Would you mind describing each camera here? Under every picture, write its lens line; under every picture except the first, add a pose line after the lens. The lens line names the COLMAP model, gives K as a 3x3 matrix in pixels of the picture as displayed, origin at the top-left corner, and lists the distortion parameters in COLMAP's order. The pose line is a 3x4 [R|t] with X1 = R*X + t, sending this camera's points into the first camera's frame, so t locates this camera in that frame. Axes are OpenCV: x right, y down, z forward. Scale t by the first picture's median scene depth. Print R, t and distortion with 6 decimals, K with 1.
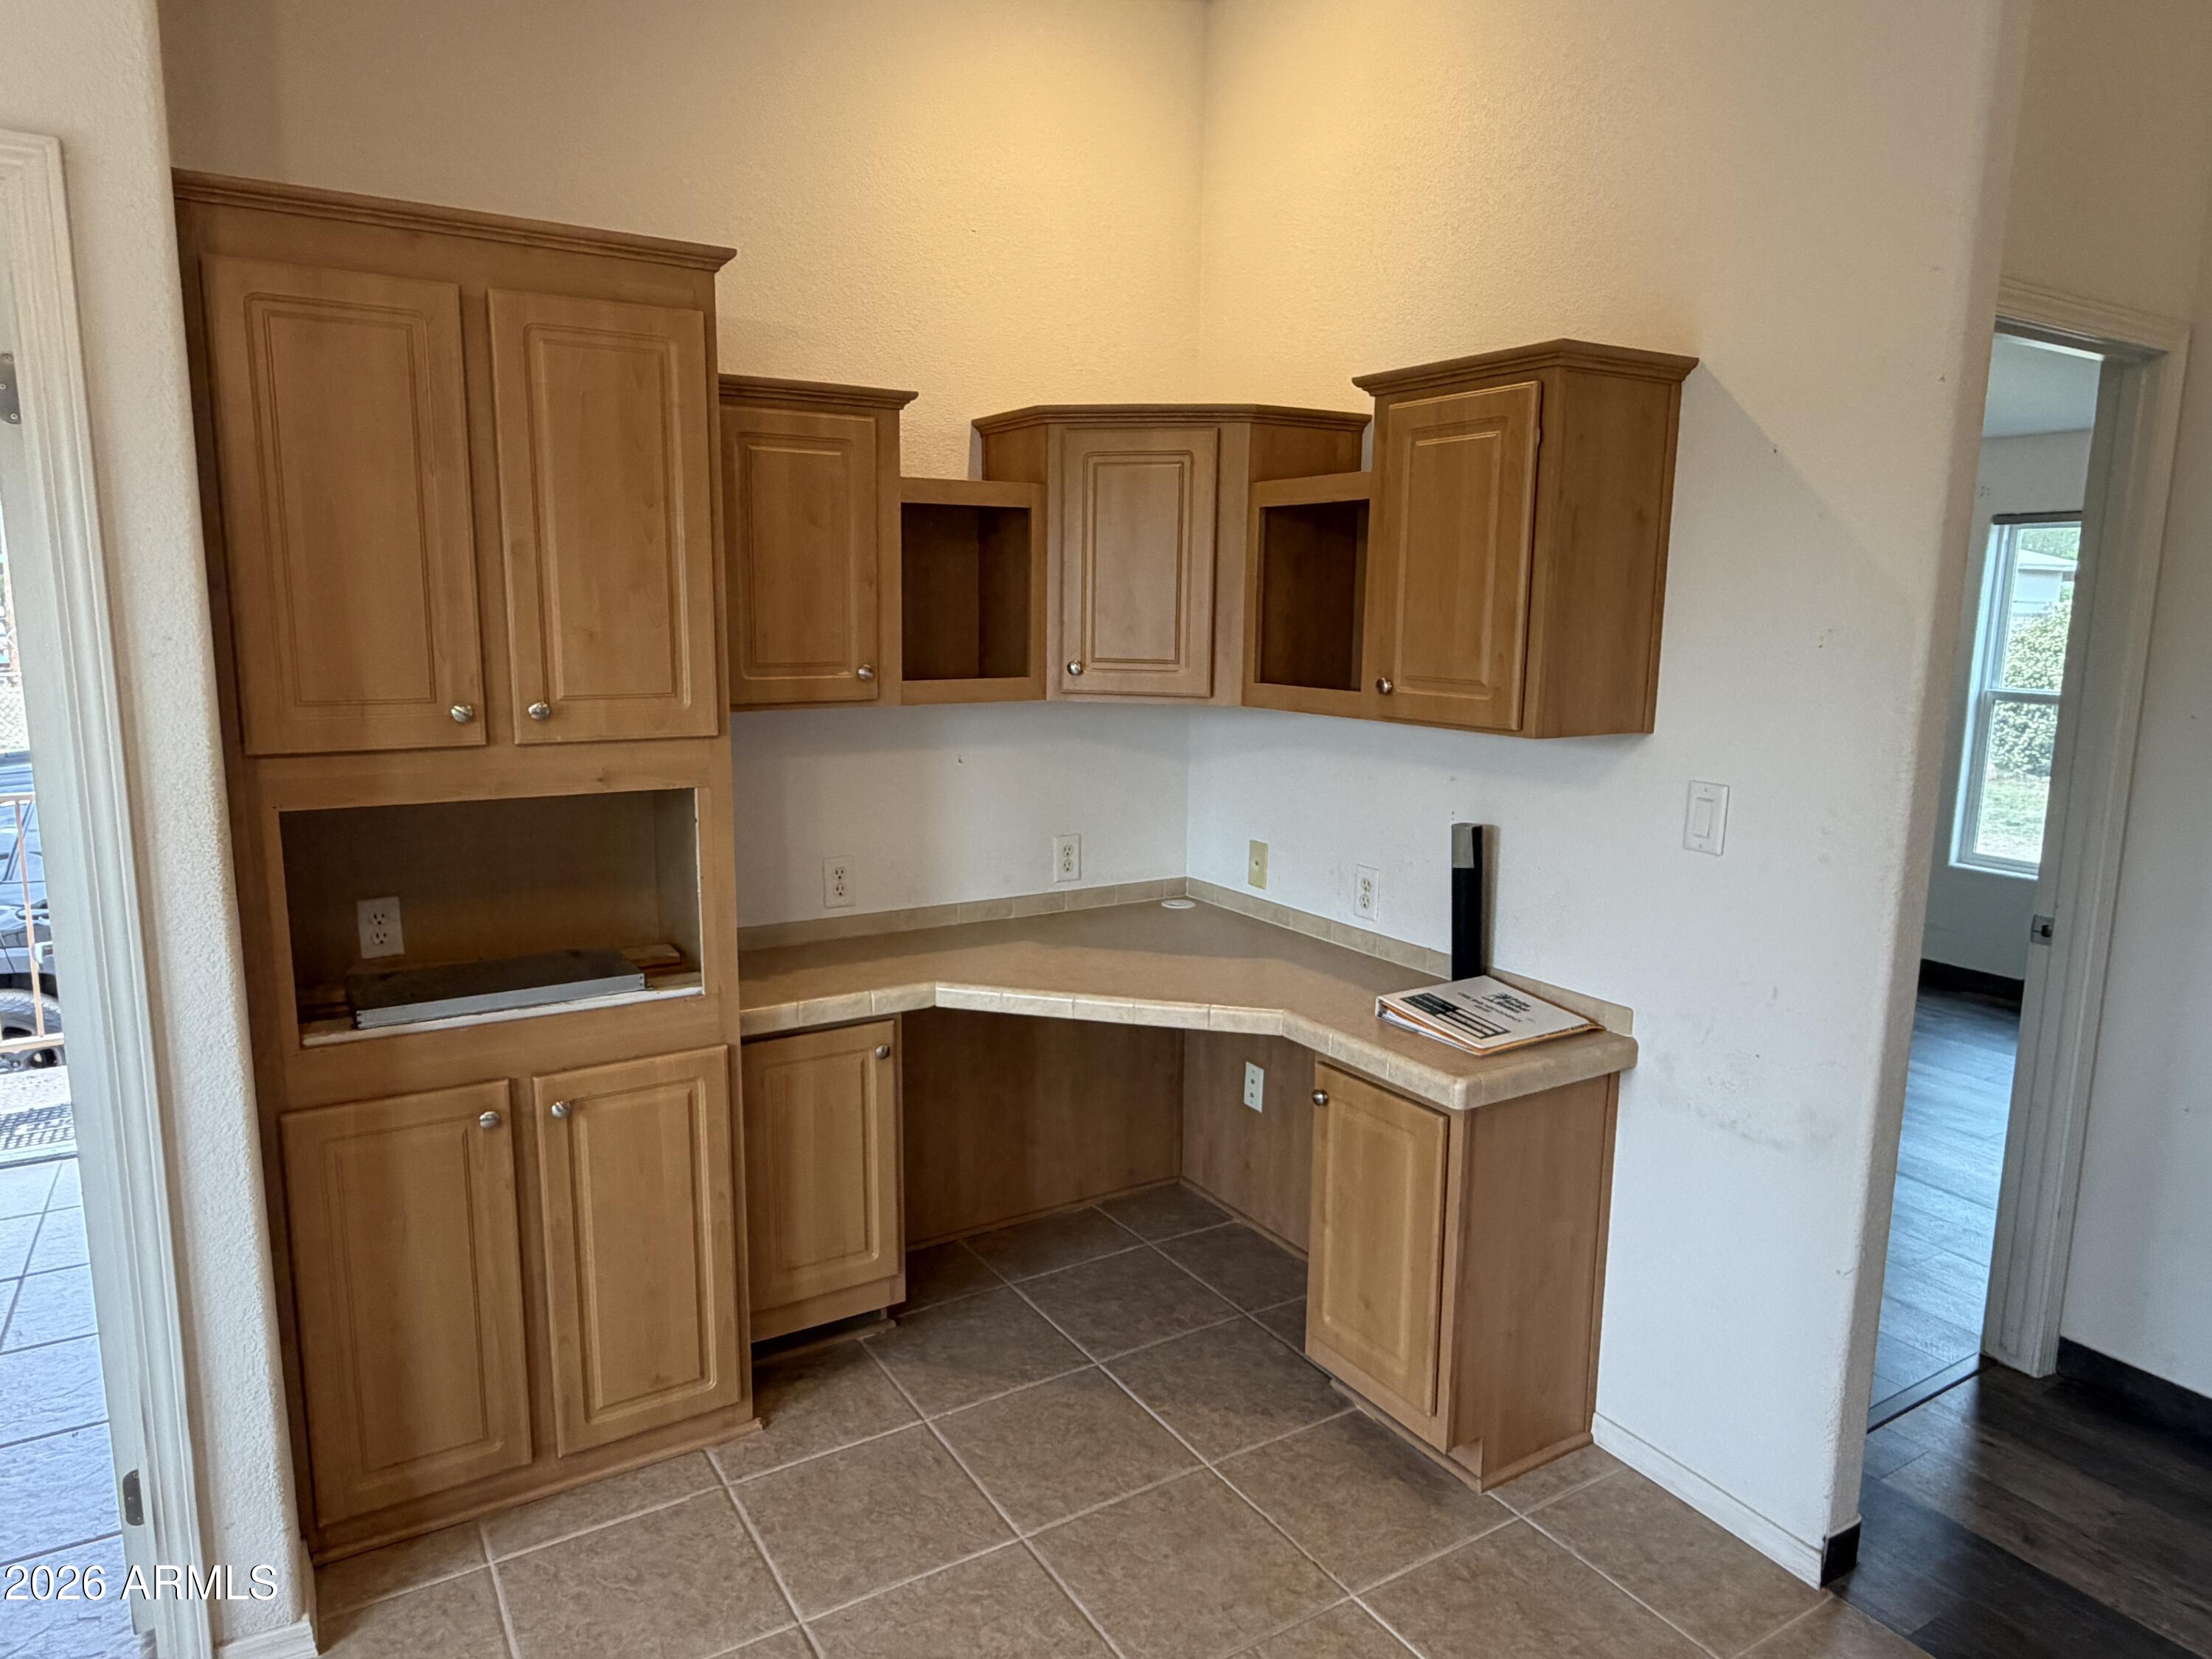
lens RADIAL K [[1364.0, 0, 1091.8], [0, 1364.0, 828.3], [0, 0, 1]] dist [-0.004223, 0.001369]
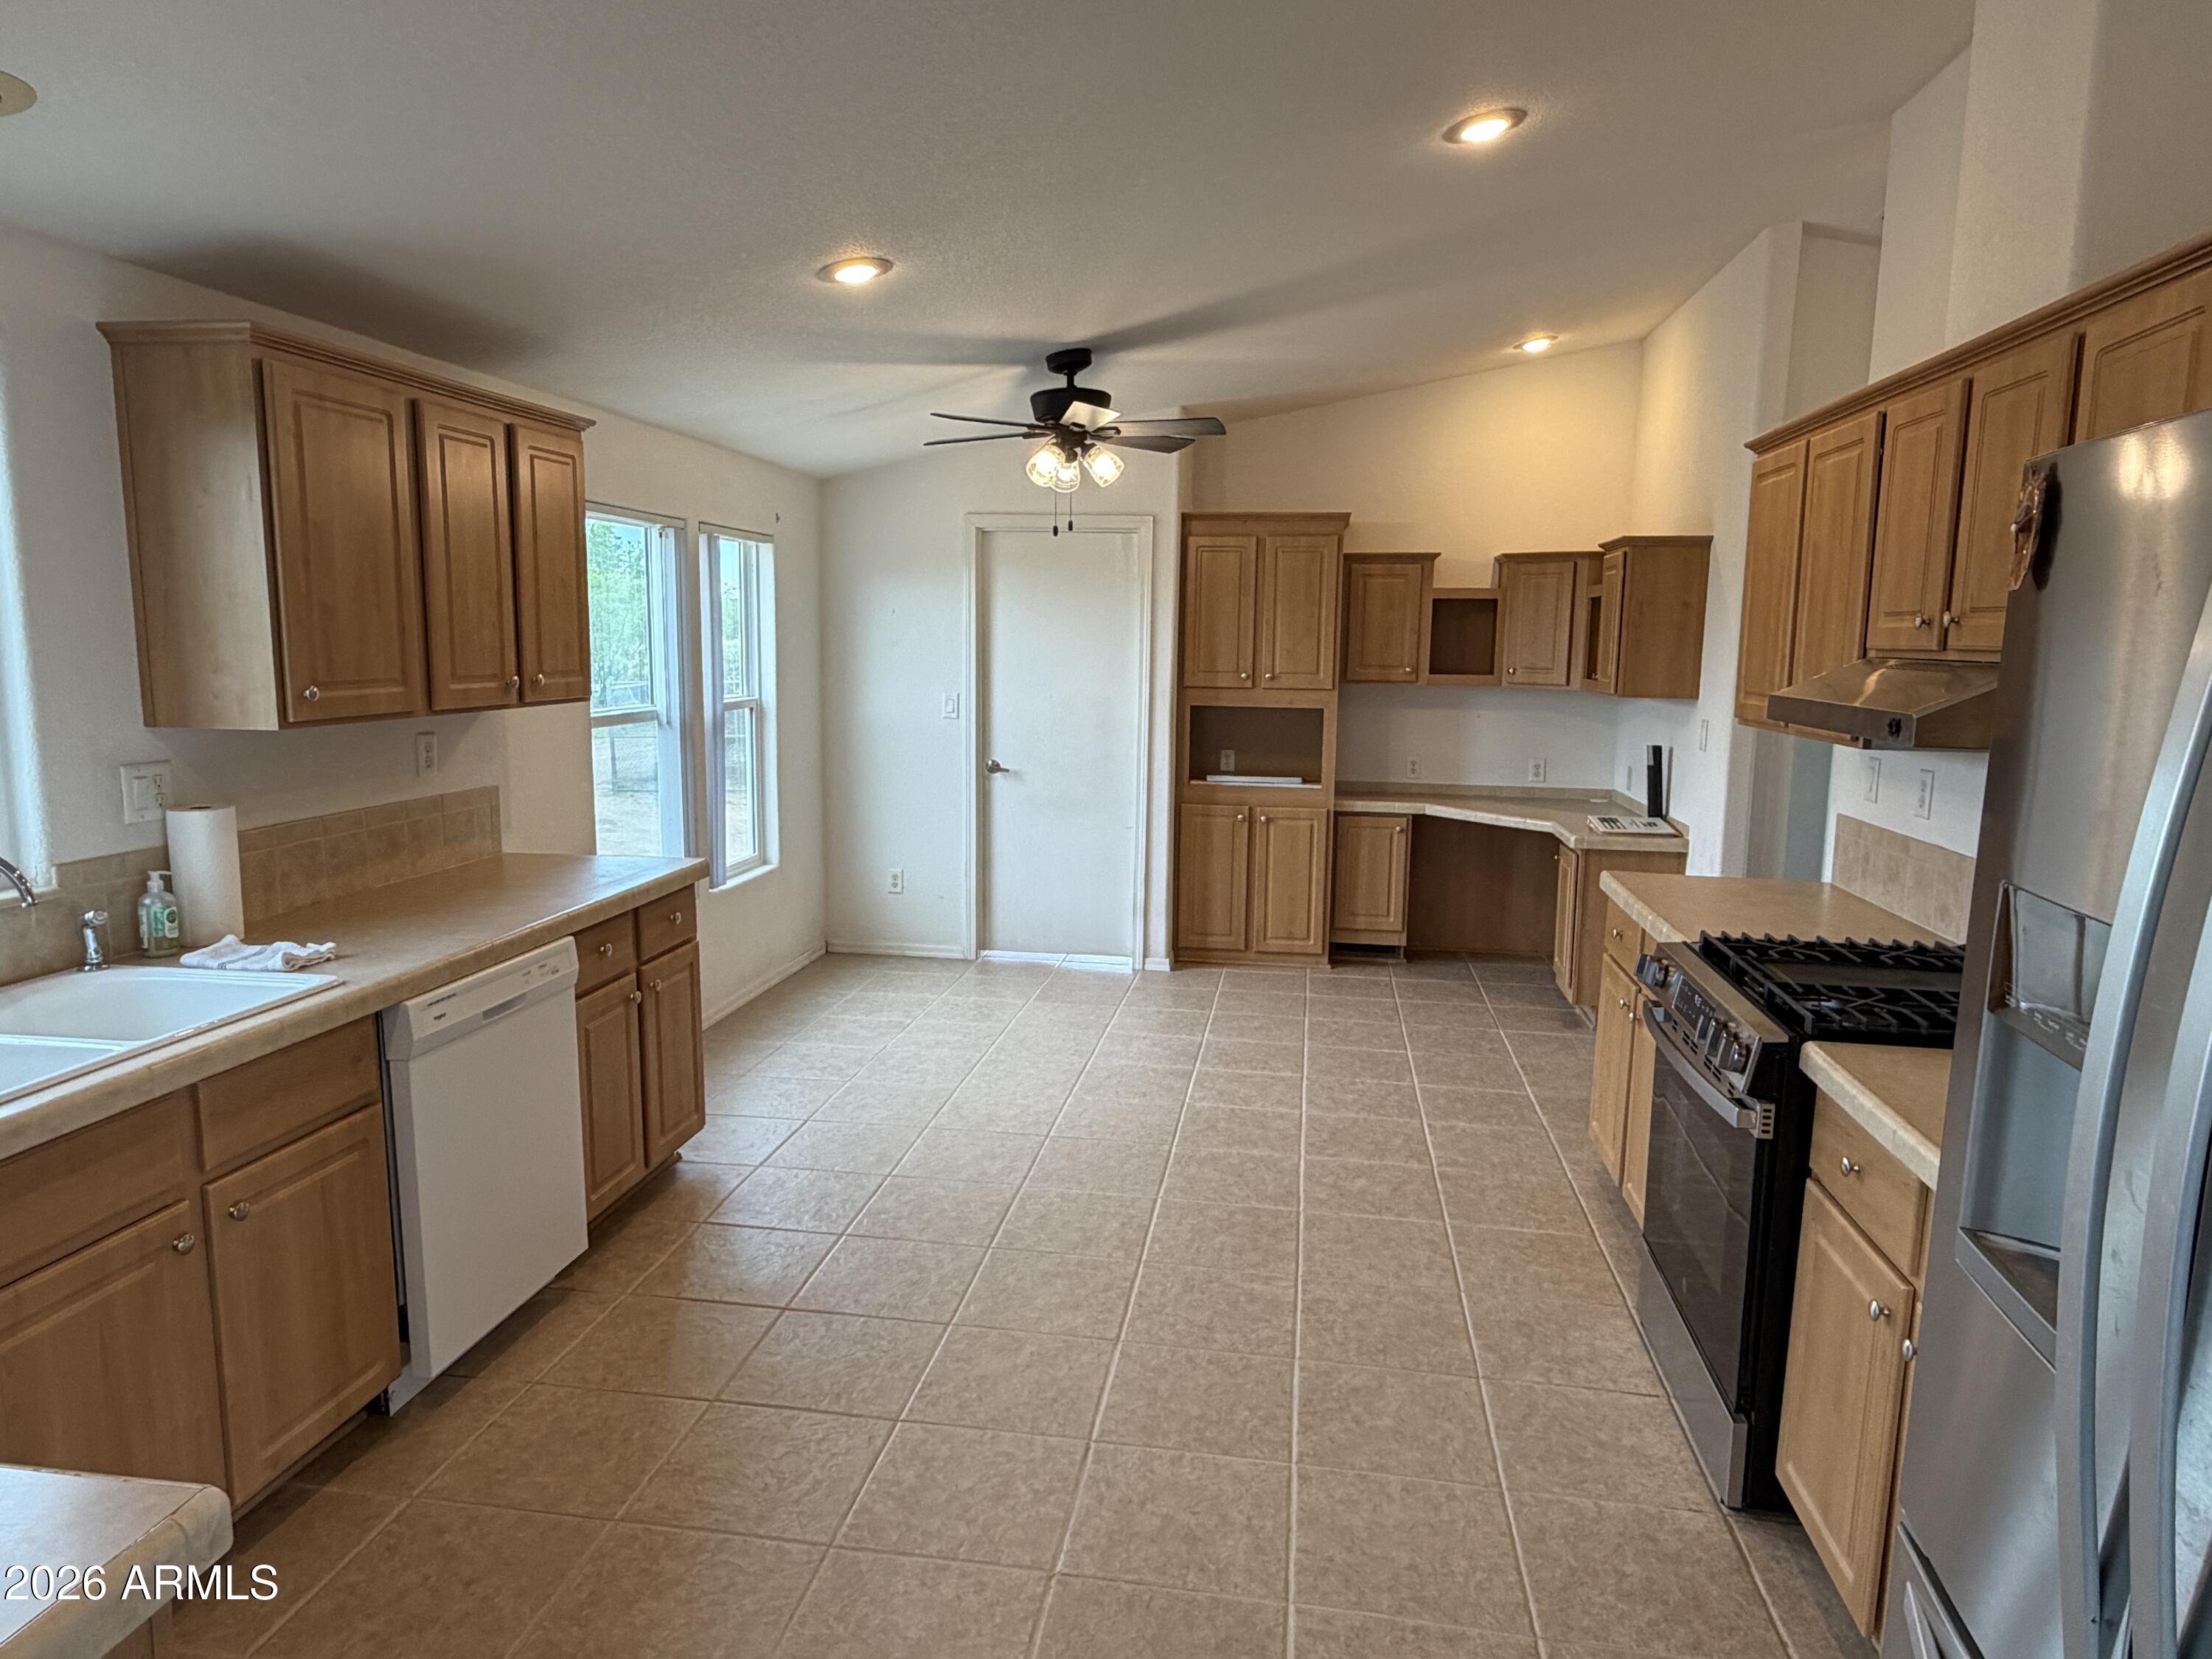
lens RADIAL K [[1364.0, 0, 1102.8], [0, 1364.0, 827.1], [0, 0, 1]] dist [-0.004223, 0.001369]
pose [[0.765035, 0.089622, -0.637722, 1.062895], [-0.112014, 0.993693, 0.005272, 0.226643], [0.634173, 0.067400, 0.770248, -1.271613]]
